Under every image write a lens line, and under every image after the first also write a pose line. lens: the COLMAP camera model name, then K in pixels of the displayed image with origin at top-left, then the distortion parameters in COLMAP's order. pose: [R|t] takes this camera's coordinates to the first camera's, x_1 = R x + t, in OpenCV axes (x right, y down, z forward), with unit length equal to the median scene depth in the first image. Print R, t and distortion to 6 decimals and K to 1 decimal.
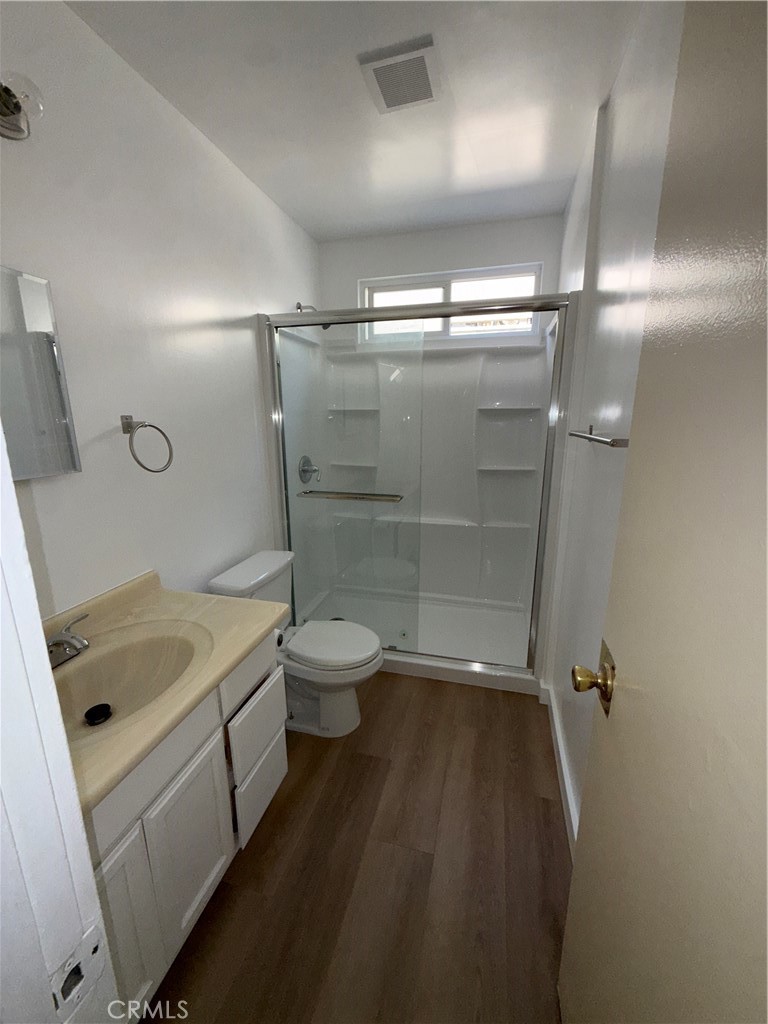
lens RADIAL K [[410.4, 0, 382.8], [0, 410.4, 510.4], [0, 0, 1]] dist [0.001068, 0.000023]
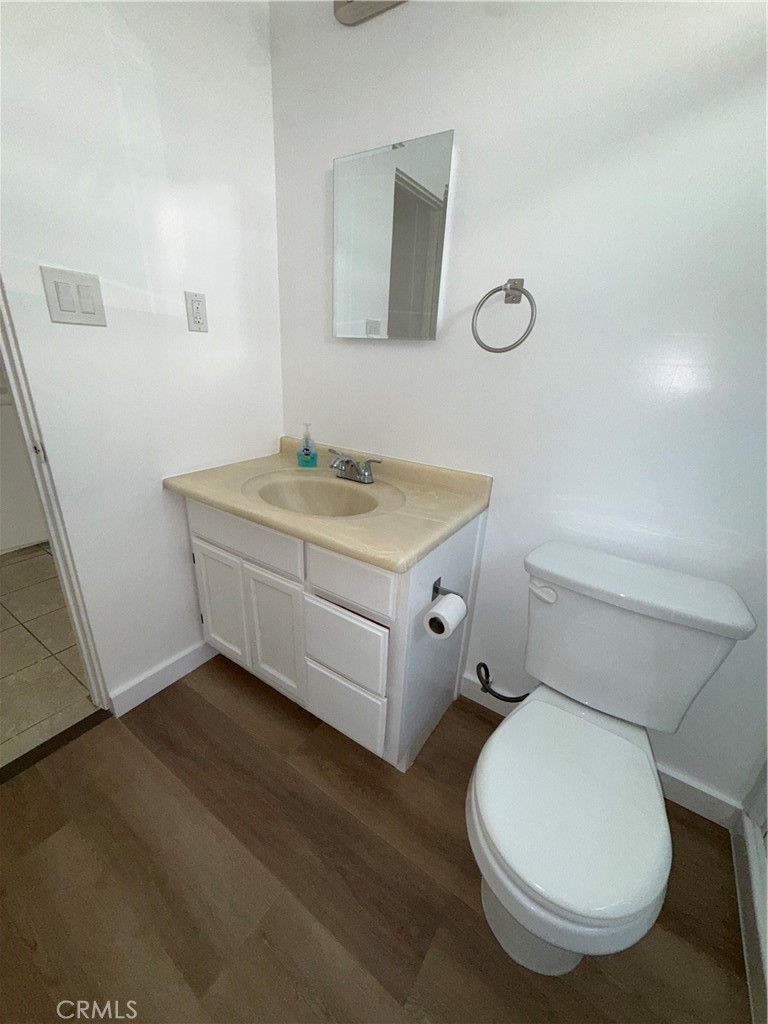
lens RADIAL K [[410.4, 0, 382.8], [0, 410.4, 510.4], [0, 0, 1]] dist [0.001068, 0.000023]
pose [[-0.325615, 0.330033, -0.886032, 0.383404], [-0.255216, 0.871639, 0.418463, -0.122364], [0.910406, 0.362387, -0.199589, 1.266169]]
